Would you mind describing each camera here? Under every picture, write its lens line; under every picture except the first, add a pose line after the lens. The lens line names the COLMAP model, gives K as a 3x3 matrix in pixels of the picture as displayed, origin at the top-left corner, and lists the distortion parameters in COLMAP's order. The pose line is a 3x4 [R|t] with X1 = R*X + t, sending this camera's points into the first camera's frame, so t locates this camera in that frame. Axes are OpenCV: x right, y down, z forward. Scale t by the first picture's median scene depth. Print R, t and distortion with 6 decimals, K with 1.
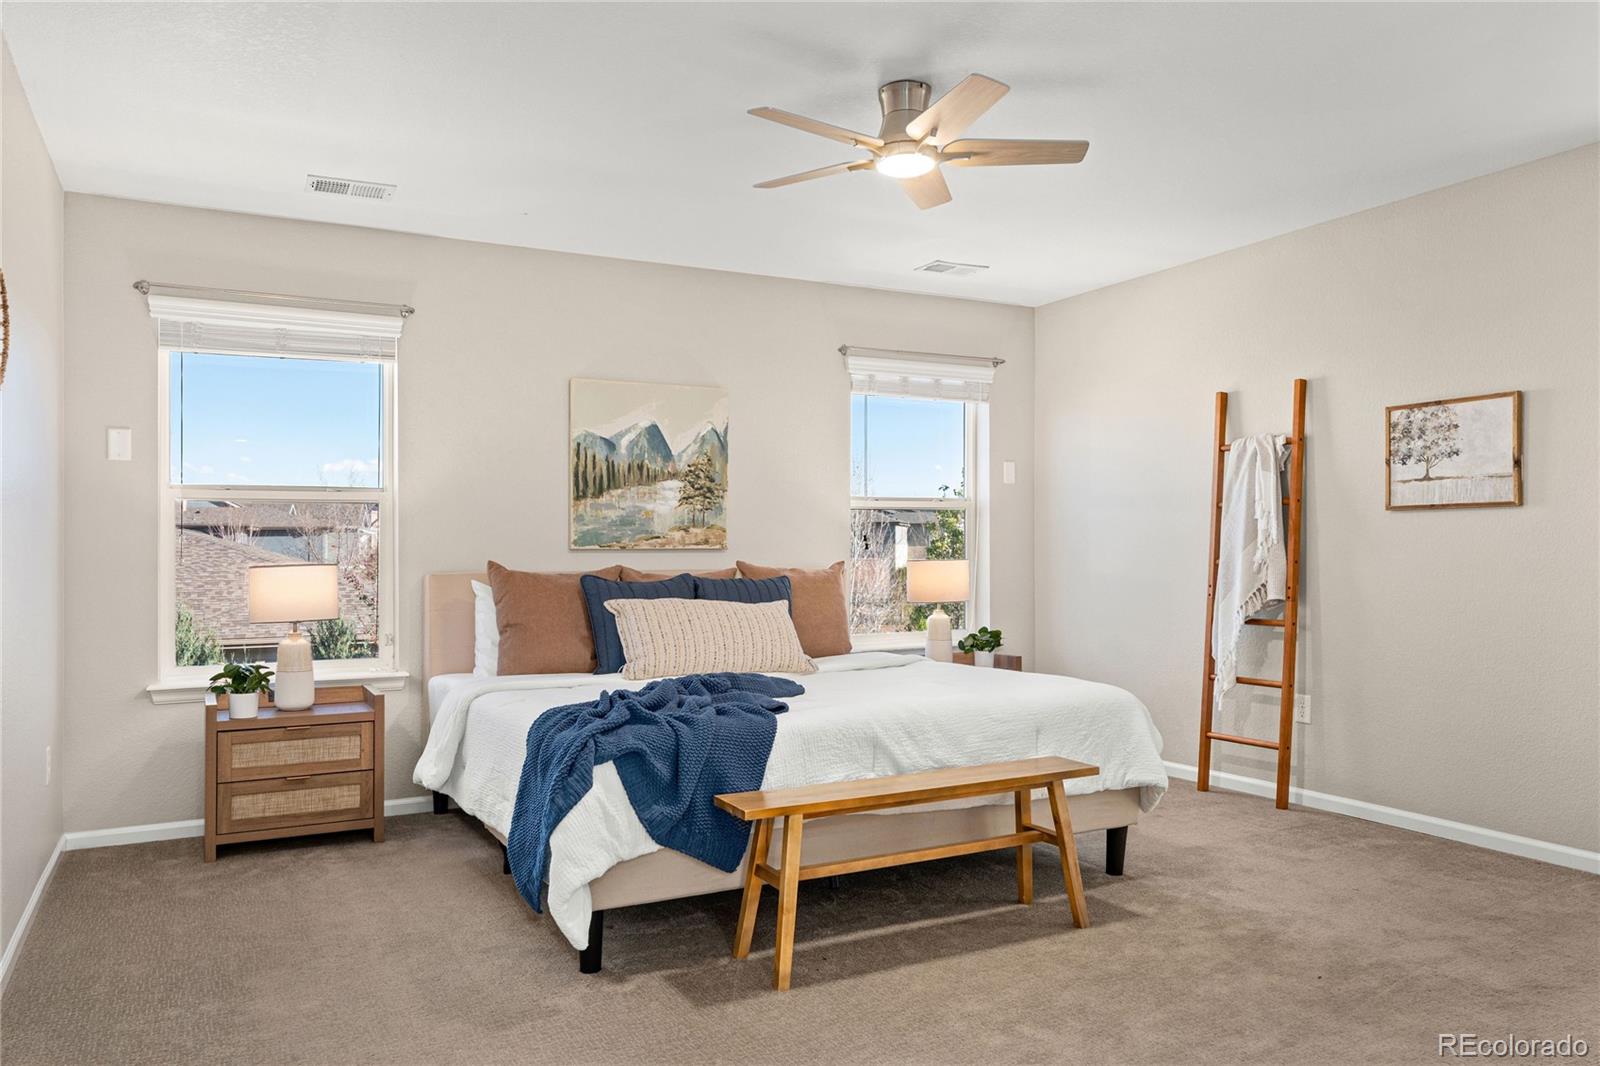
lens RADIAL K [[1125.2, 0, 800.0], [0, 1125.2, 533.0], [0, 0, 1]] dist [-0.015693, 0.026121]
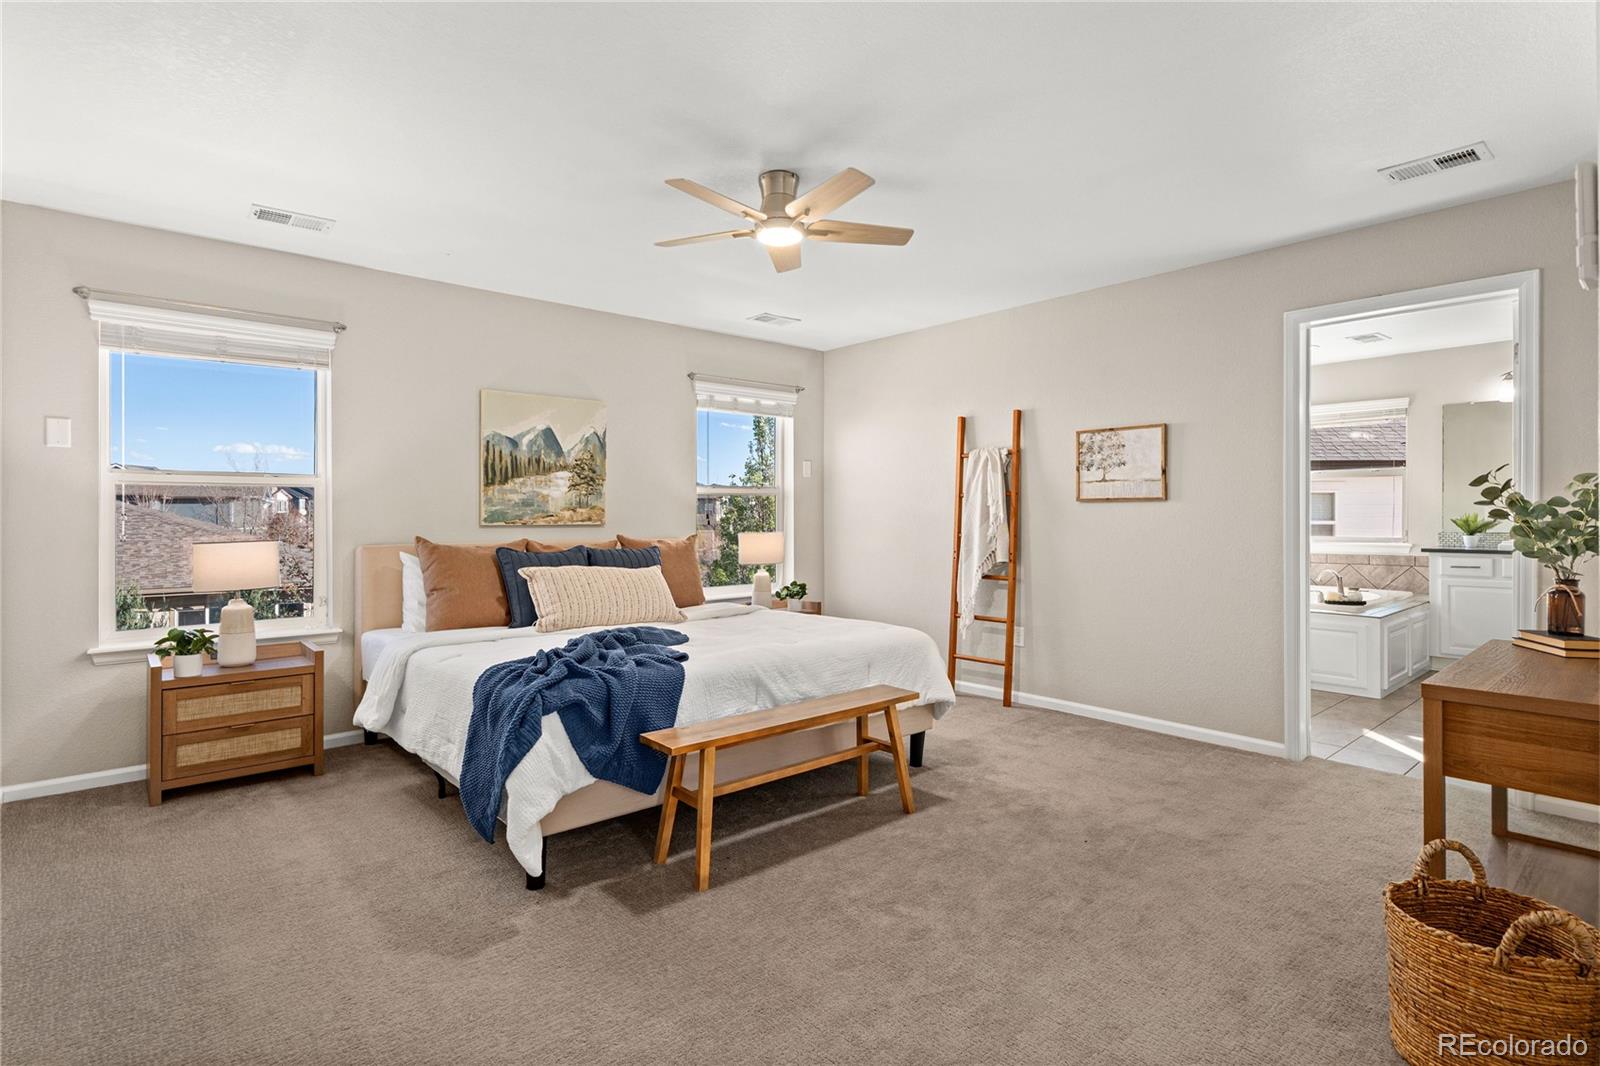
lens RADIAL K [[779.7, 0, 792.6], [0, 779.7, 512.1], [0, 0, 1]] dist [-0.000063, 0.000386]
pose [[0.974940, 0.005378, 0.222404, -0.072797], [-0.007477, 0.999935, 0.008599, -0.013071], [-0.222343, -0.010046, 0.974917, 0.090776]]
